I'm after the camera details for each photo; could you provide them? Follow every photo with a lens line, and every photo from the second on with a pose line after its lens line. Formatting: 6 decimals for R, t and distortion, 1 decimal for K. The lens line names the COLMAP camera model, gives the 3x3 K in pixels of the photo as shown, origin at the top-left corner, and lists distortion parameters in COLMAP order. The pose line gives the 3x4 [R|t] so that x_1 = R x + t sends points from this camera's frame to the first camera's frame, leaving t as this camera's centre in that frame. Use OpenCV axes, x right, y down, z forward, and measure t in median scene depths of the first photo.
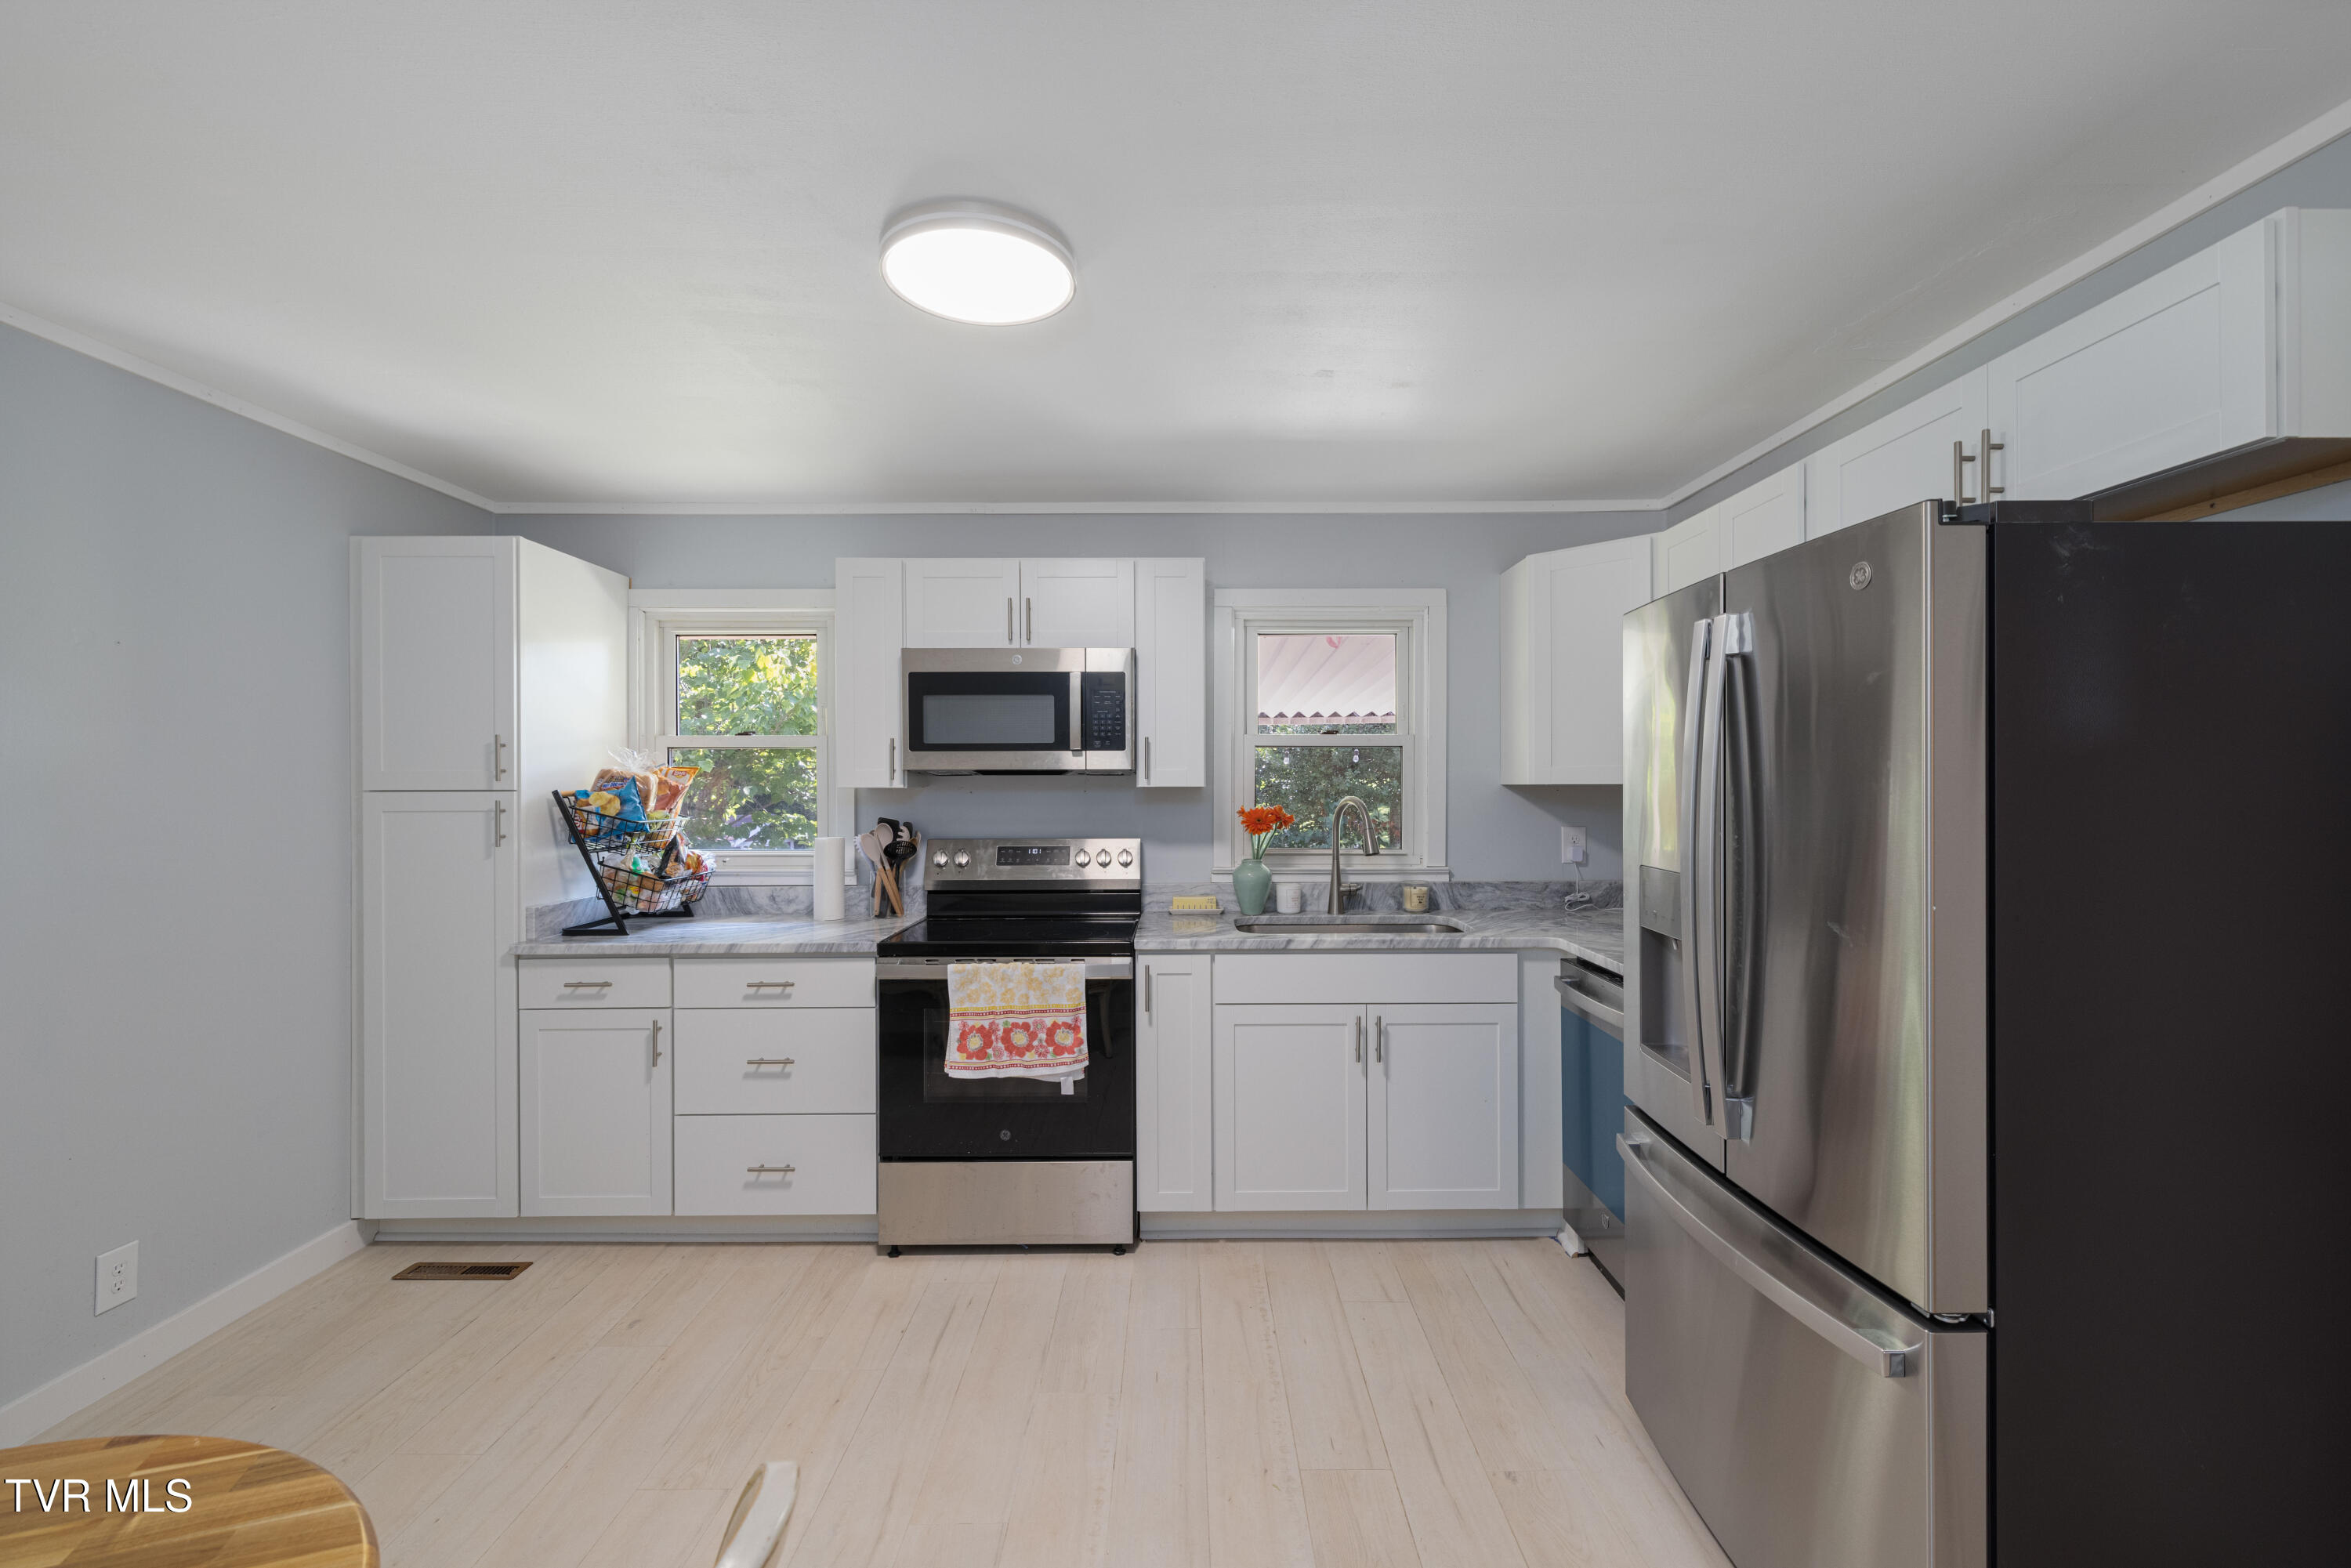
lens RADIAL K [[1004.2, 0, 1193.8], [0, 1004.2, 781.9], [0, 0, 1]] dist [-0.001369, 0.001549]
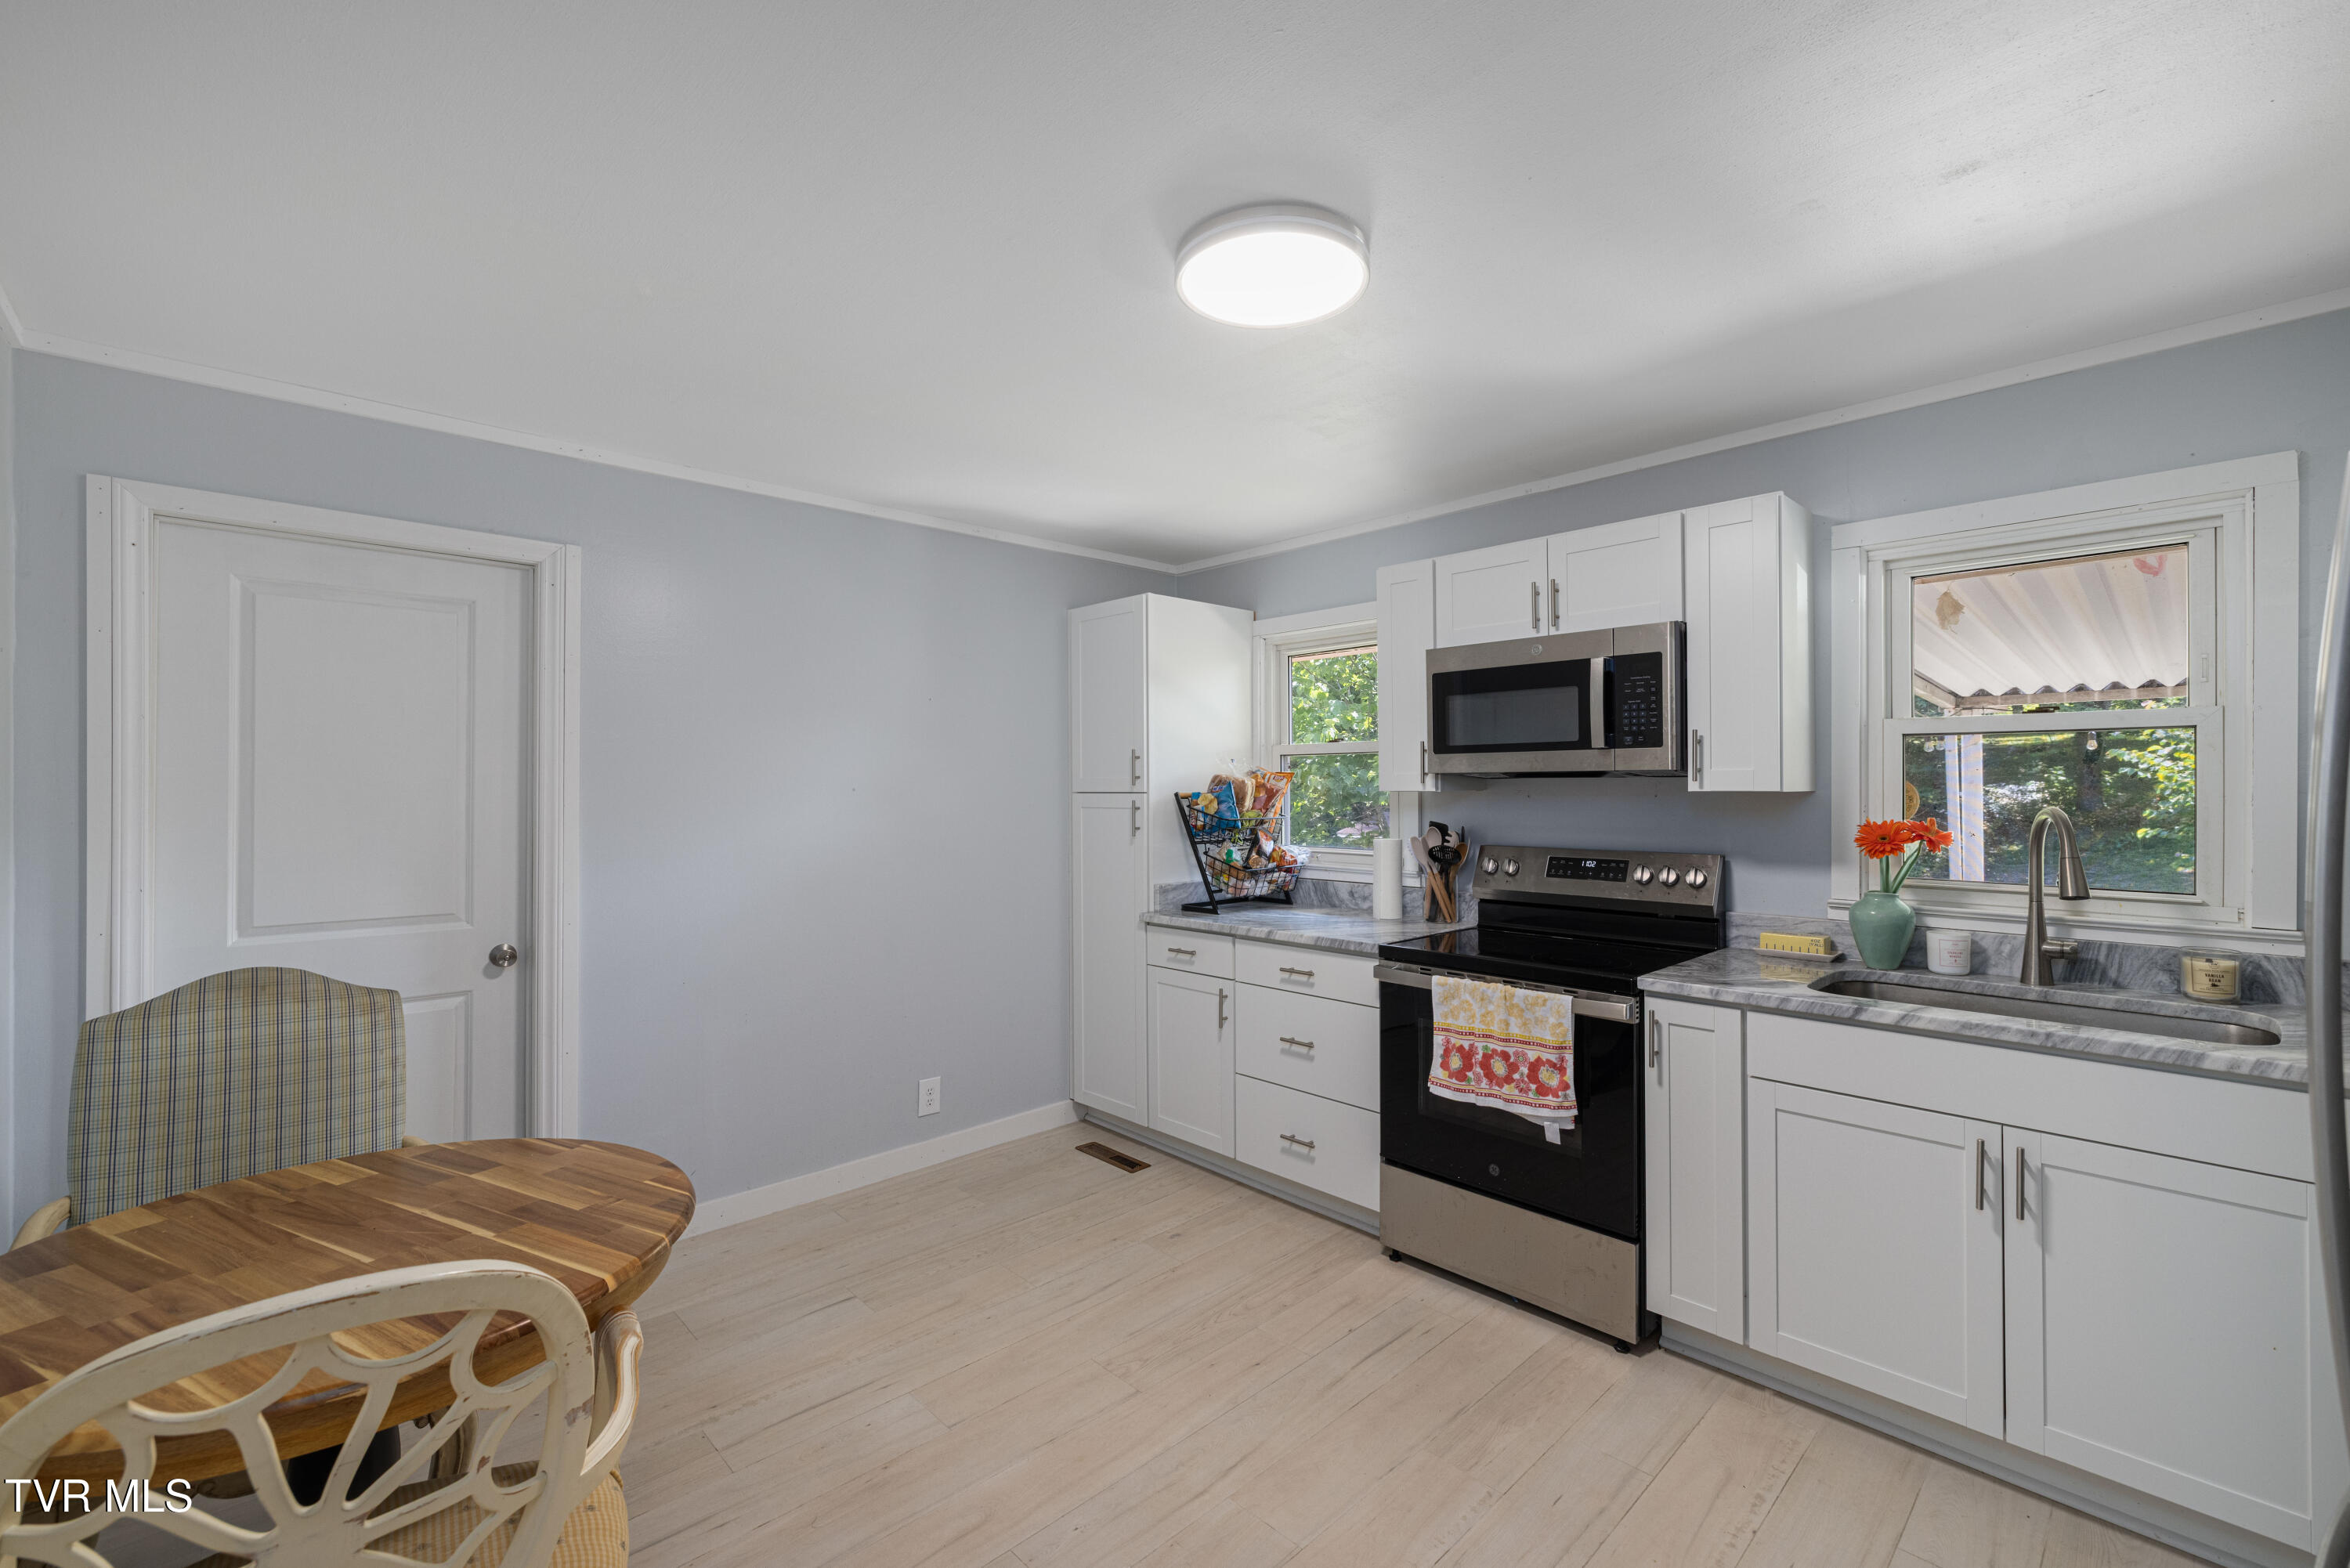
lens RADIAL K [[1003.8, 0, 1176.1], [0, 1003.8, 782.3], [0, 0, 1]] dist [-0.001369, 0.001549]
pose [[0.678628, -0.003106, -0.734476, 0.282791], [0.002760, 0.999995, -0.001679, -0.002171], [0.734477, -0.000887, 0.678633, 0.159052]]
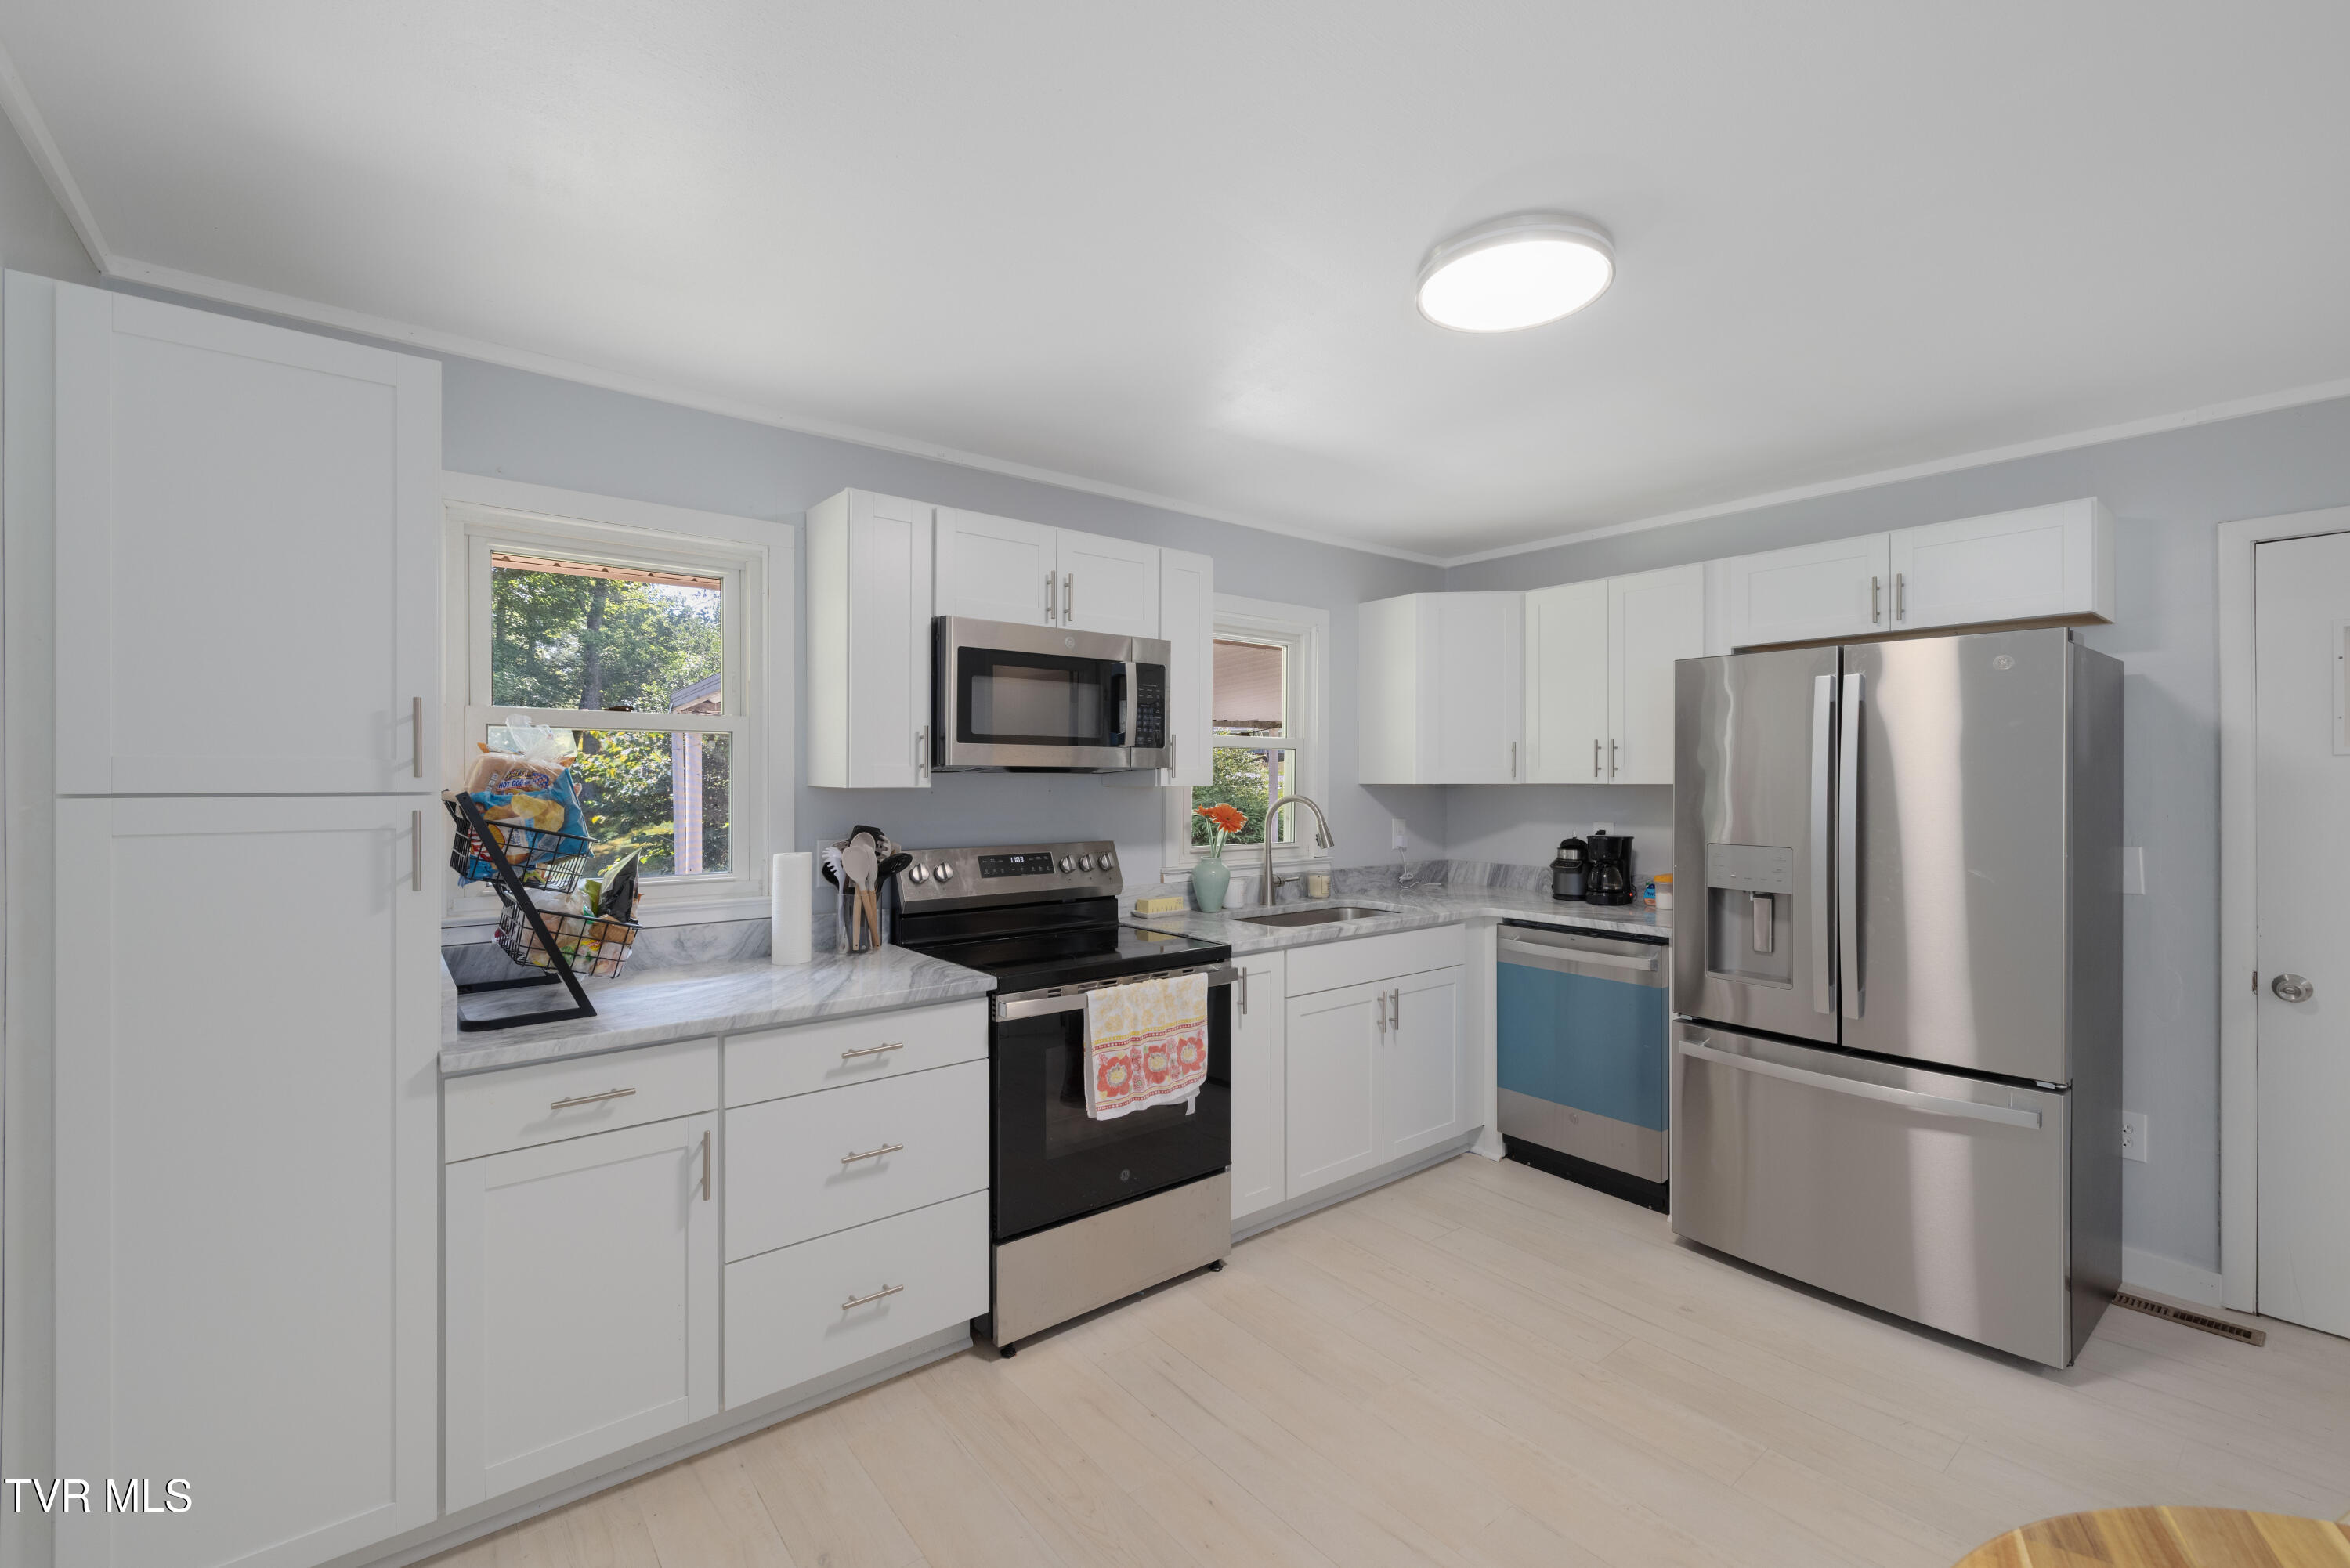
lens RADIAL K [[1003.8, 0, 1195.4], [0, 1003.8, 778.0], [0, 0, 1]] dist [-0.001369, 0.001549]
pose [[0.774513, 0.004671, 0.632541, -0.689340], [-0.004185, 0.999989, -0.002260, -0.000797], [-0.632545, -0.000897, 0.774523, 0.259875]]
